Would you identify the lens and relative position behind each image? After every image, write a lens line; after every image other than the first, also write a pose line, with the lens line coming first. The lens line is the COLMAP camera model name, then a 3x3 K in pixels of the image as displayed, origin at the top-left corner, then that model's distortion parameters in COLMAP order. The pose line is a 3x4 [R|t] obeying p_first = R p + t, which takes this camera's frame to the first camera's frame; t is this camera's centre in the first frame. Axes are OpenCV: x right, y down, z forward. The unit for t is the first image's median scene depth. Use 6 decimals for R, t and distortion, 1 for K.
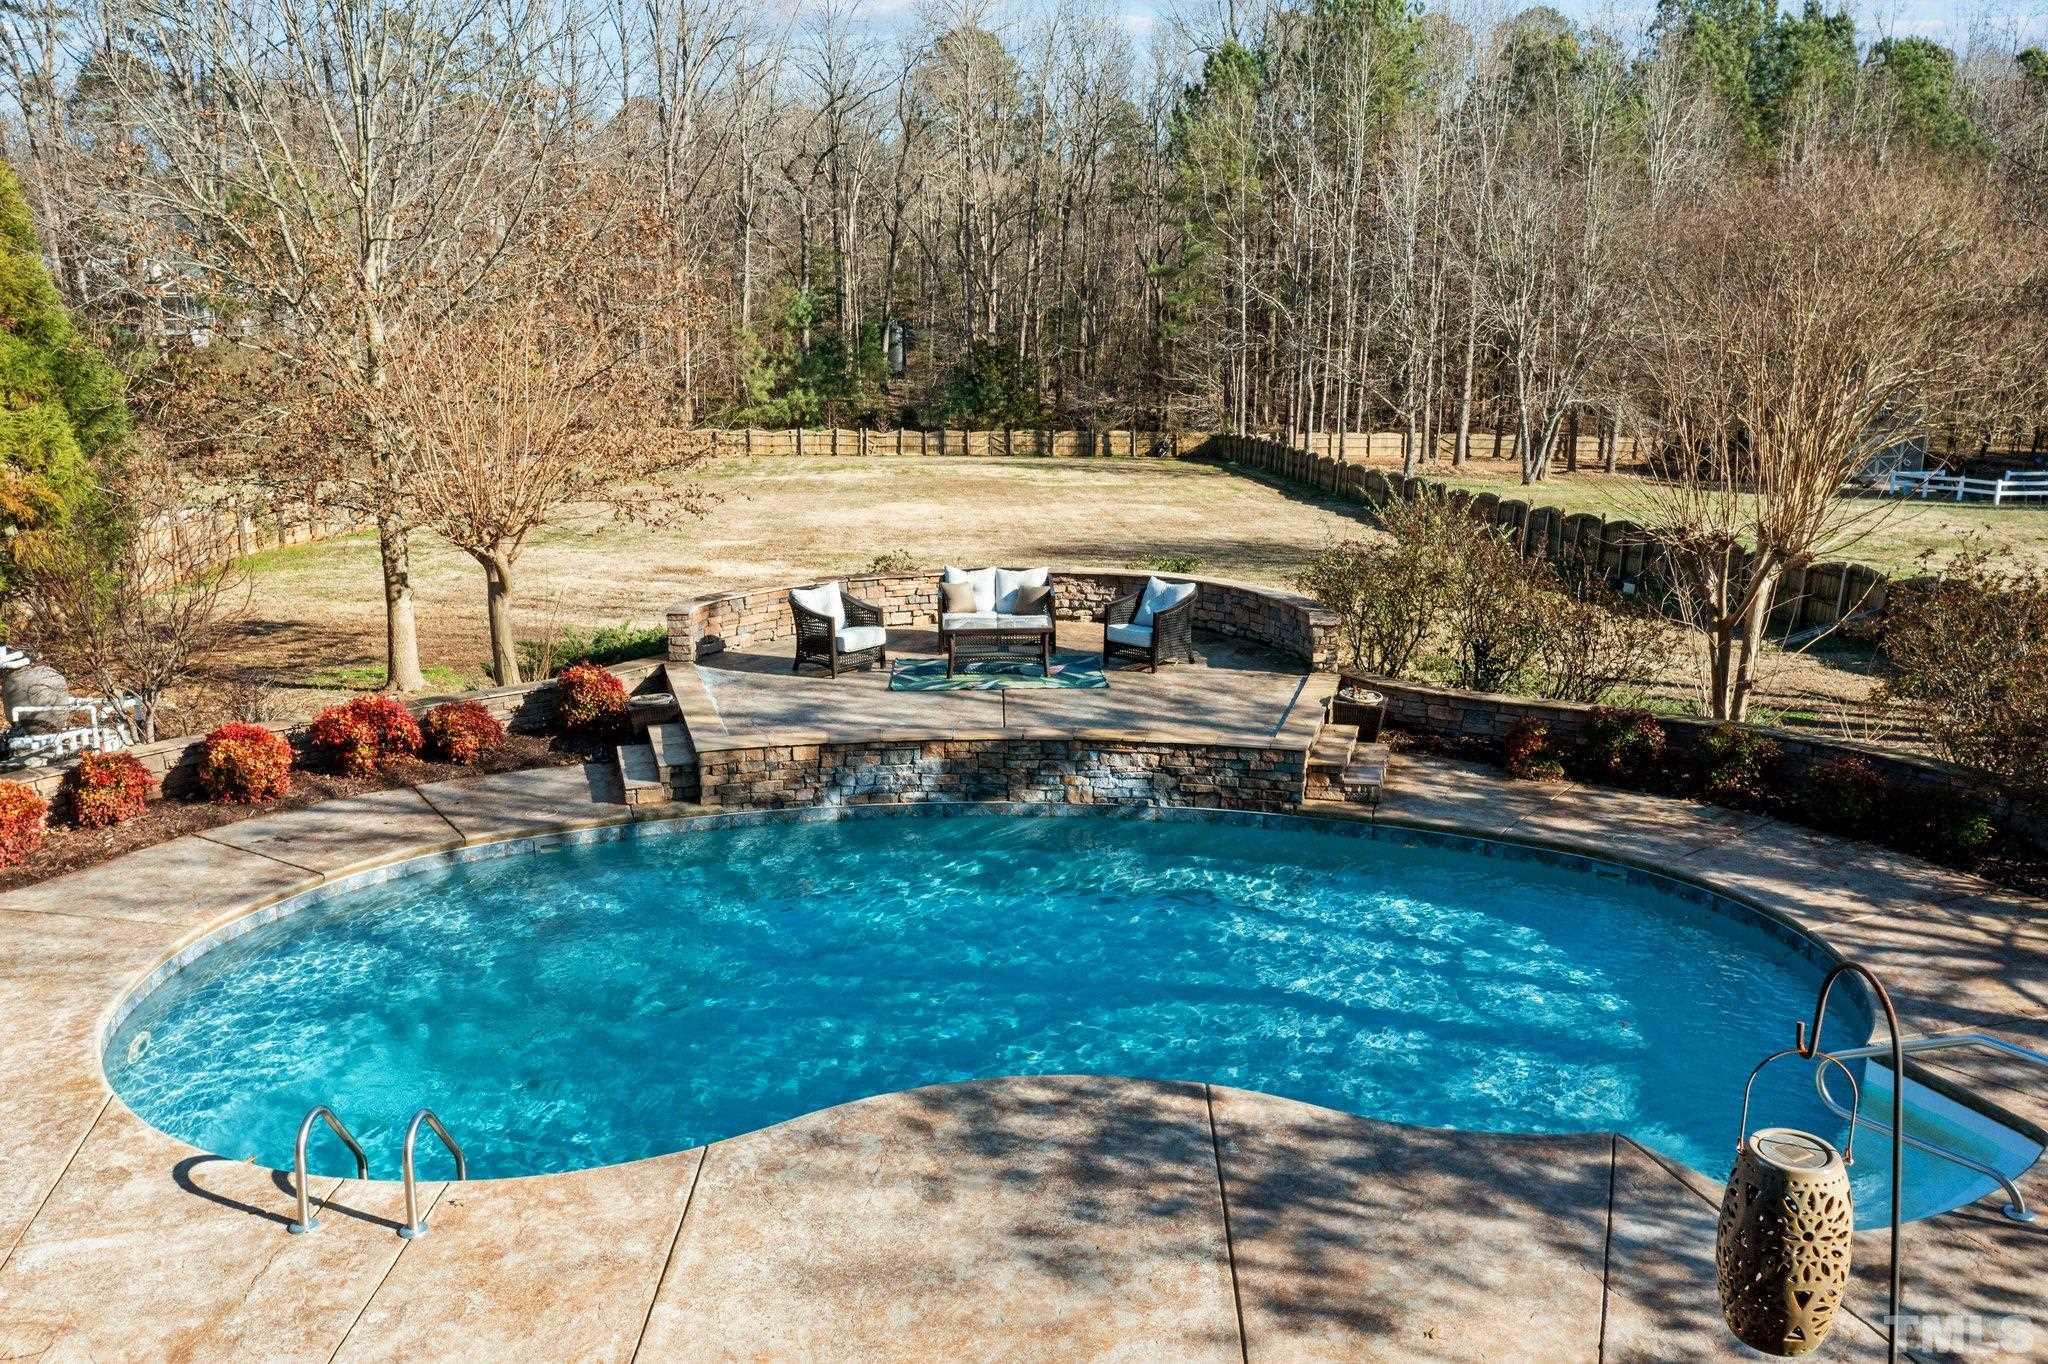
lens RADIAL K [[1635.6, 0, 1028.6], [0, 1635.6, 683.9], [0, 0, 1]] dist [0.002530, 0.004067]
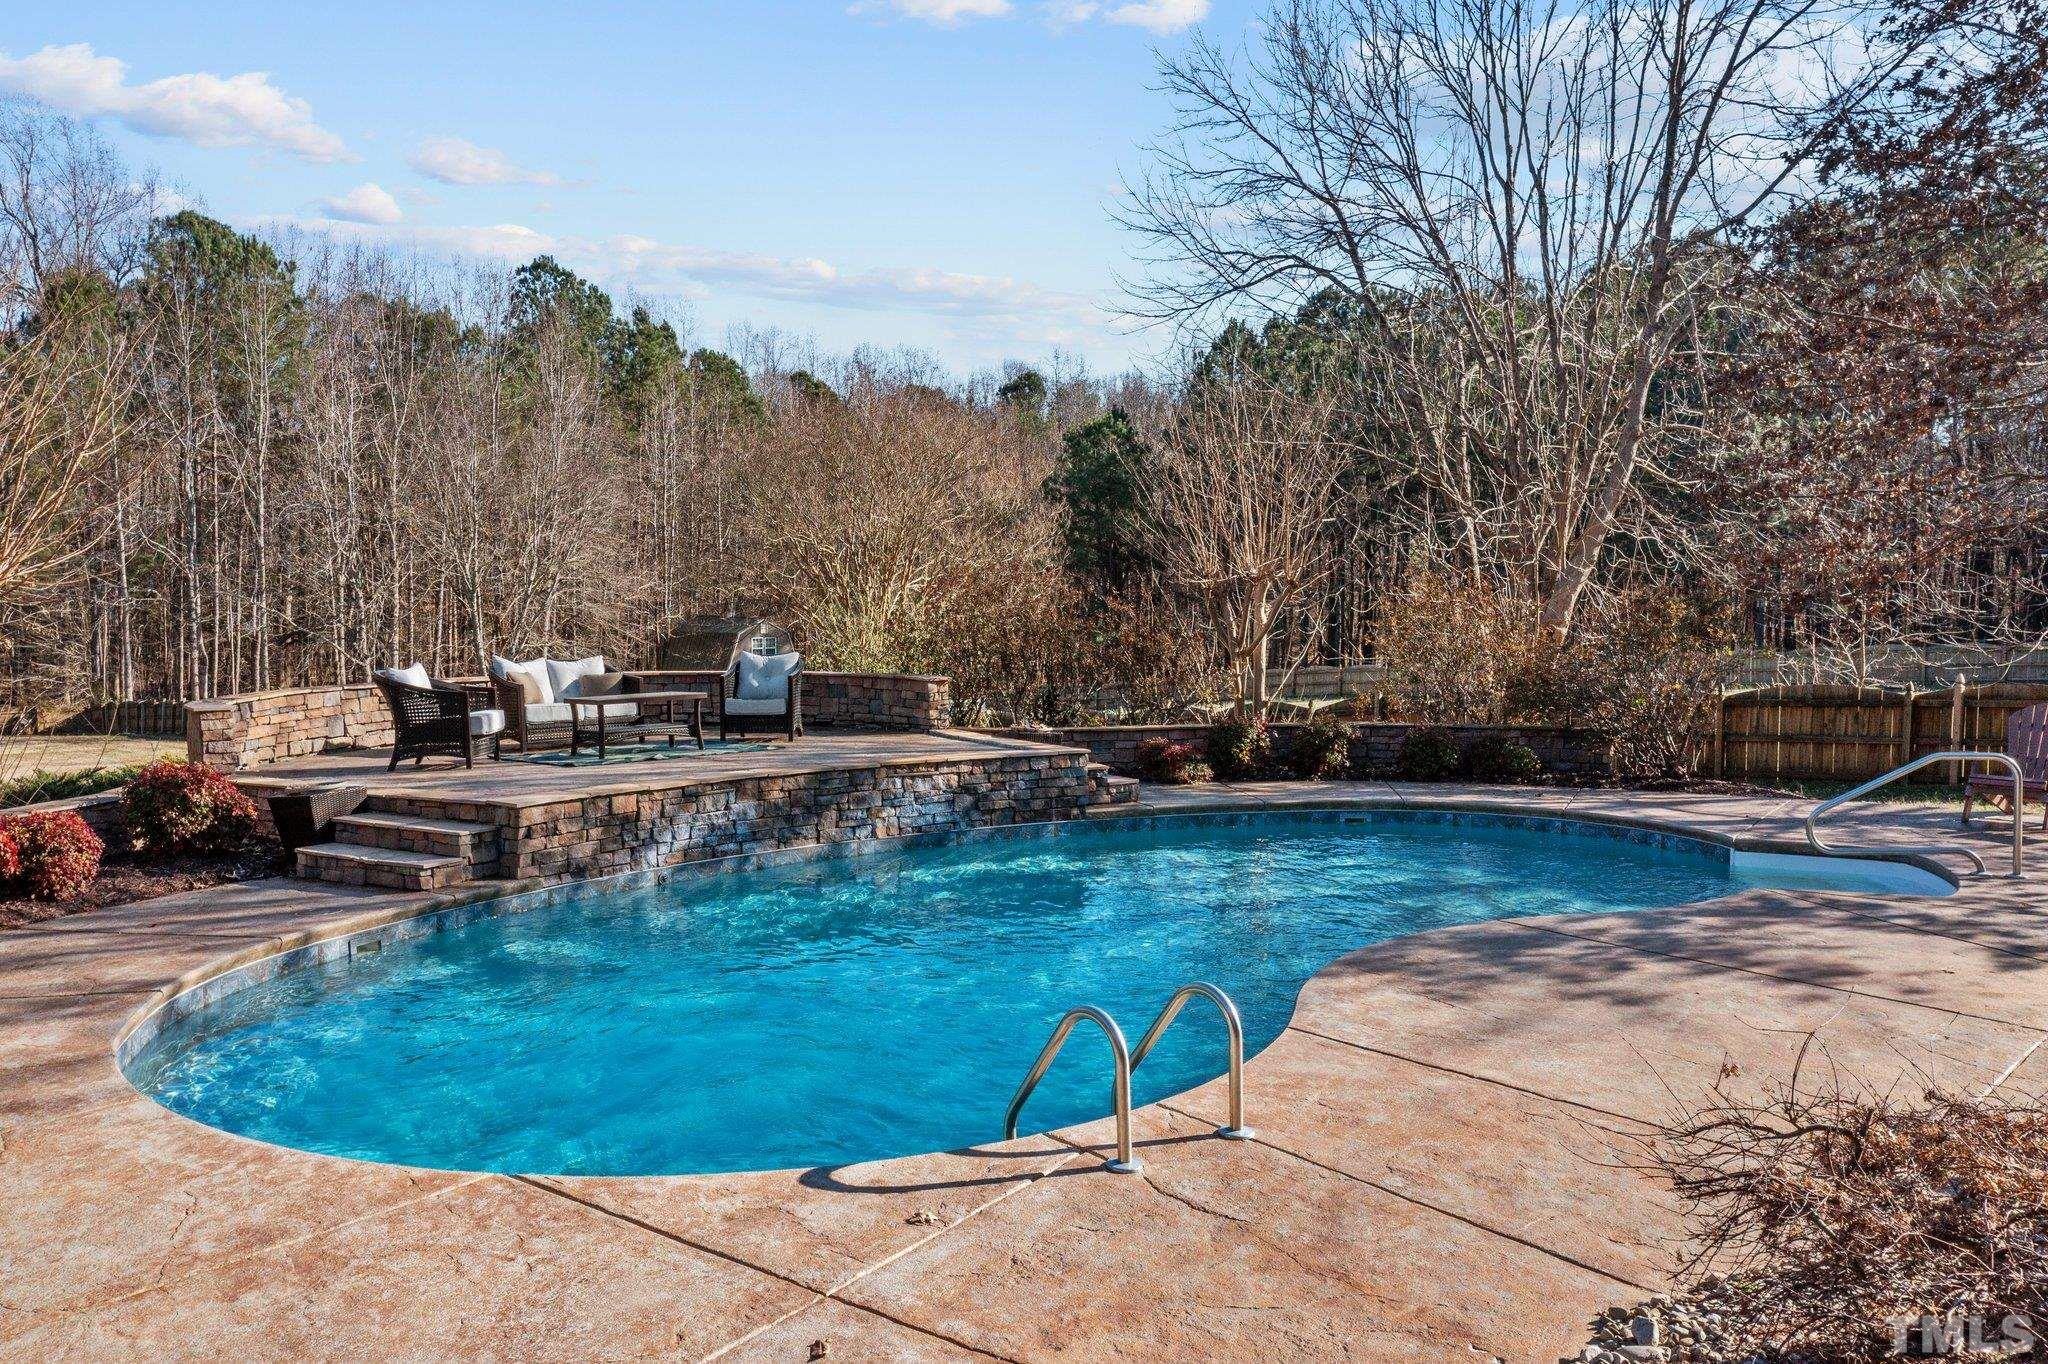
lens RADIAL K [[1635.6, 0, 1024.8], [0, 1635.6, 677.5], [0, 0, 1]] dist [0.002530, 0.004067]
pose [[0.744879, -0.034967, 0.666283, -0.524959], [0.159372, 0.979043, -0.126791, 0.115000], [-0.647886, 0.200631, 0.734841, 0.256571]]
